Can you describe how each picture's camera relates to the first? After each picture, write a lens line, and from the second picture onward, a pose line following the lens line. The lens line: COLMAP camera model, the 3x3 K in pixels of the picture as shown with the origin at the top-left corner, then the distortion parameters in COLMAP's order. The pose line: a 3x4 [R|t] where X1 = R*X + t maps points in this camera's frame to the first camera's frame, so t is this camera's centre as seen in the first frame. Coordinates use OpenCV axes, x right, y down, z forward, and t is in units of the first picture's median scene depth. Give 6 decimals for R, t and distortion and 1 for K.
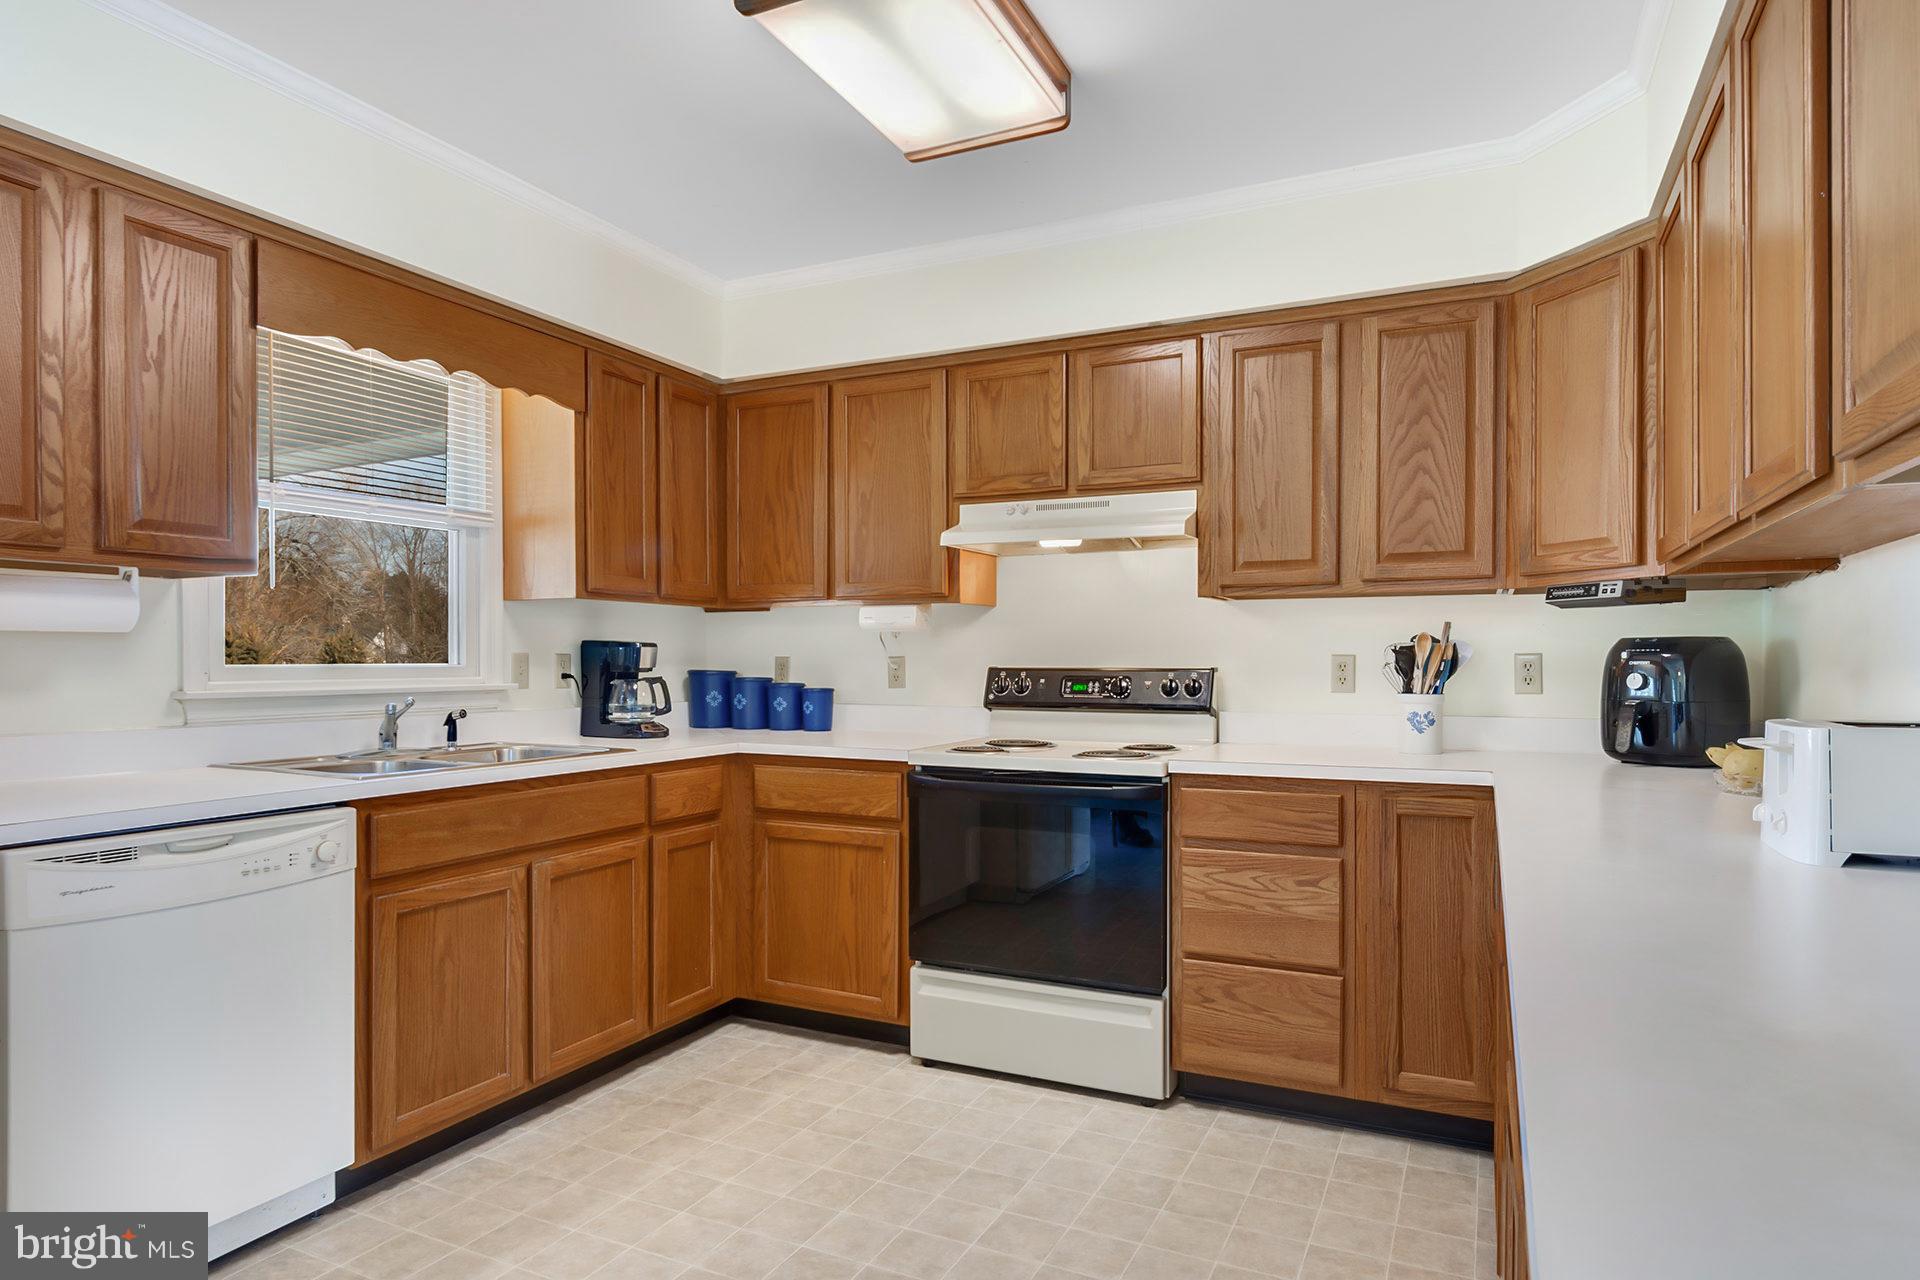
lens RADIAL K [[1069.8, 0, 982.5], [0, 1069.8, 676.0], [0, 0, 1]] dist [0.003522, 0.000379]
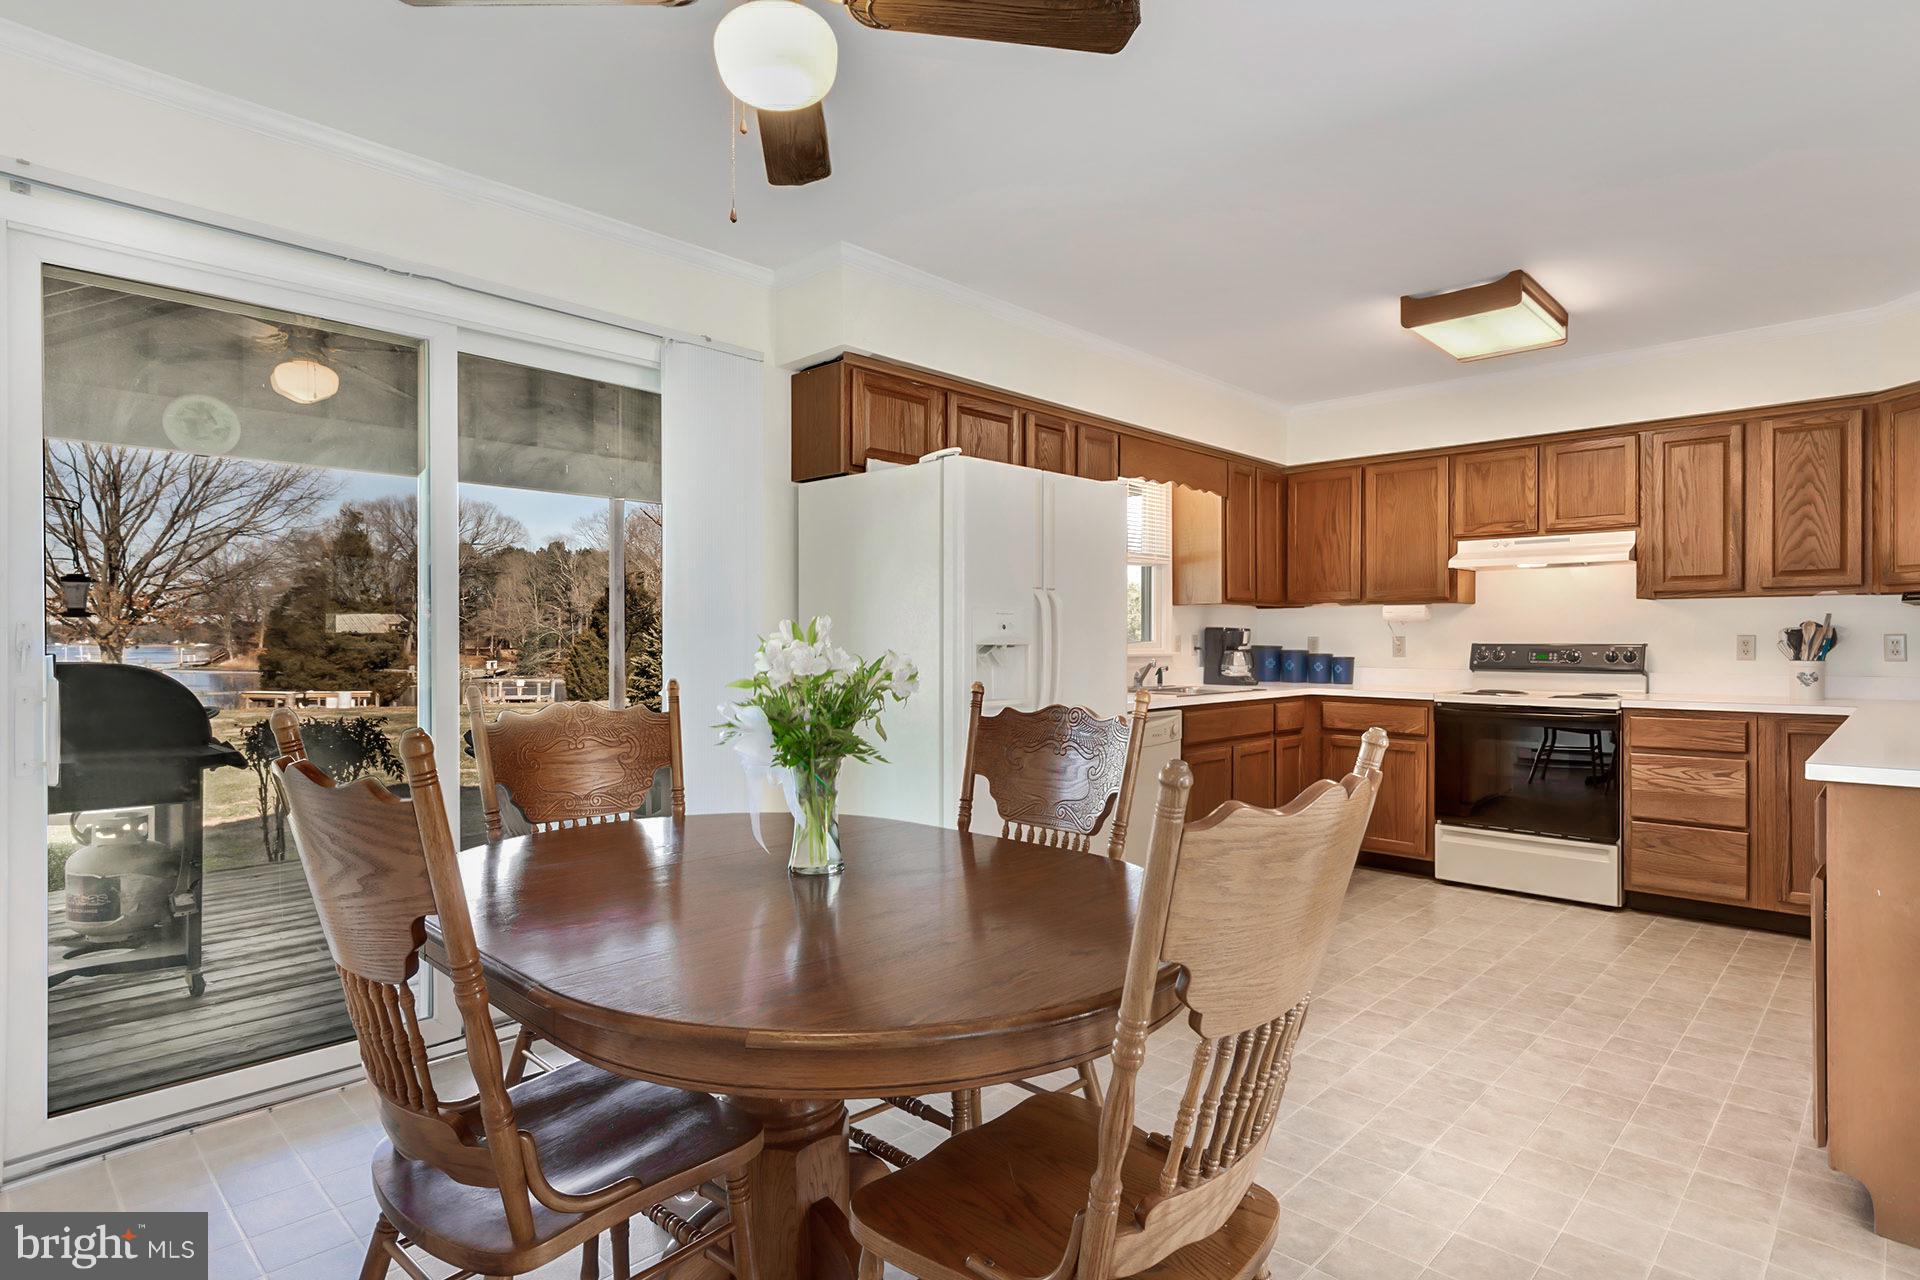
lens RADIAL K [[1005.9, 0, 965.2], [0, 1005.9, 644.2], [0, 0, 1]] dist [0.000647, -0.002656]
pose [[0.948996, 0.001768, -0.315283, -0.269330], [-0.005087, 0.999940, -0.009702, 0.012561], [0.315247, 0.010811, 0.948948, -0.714908]]
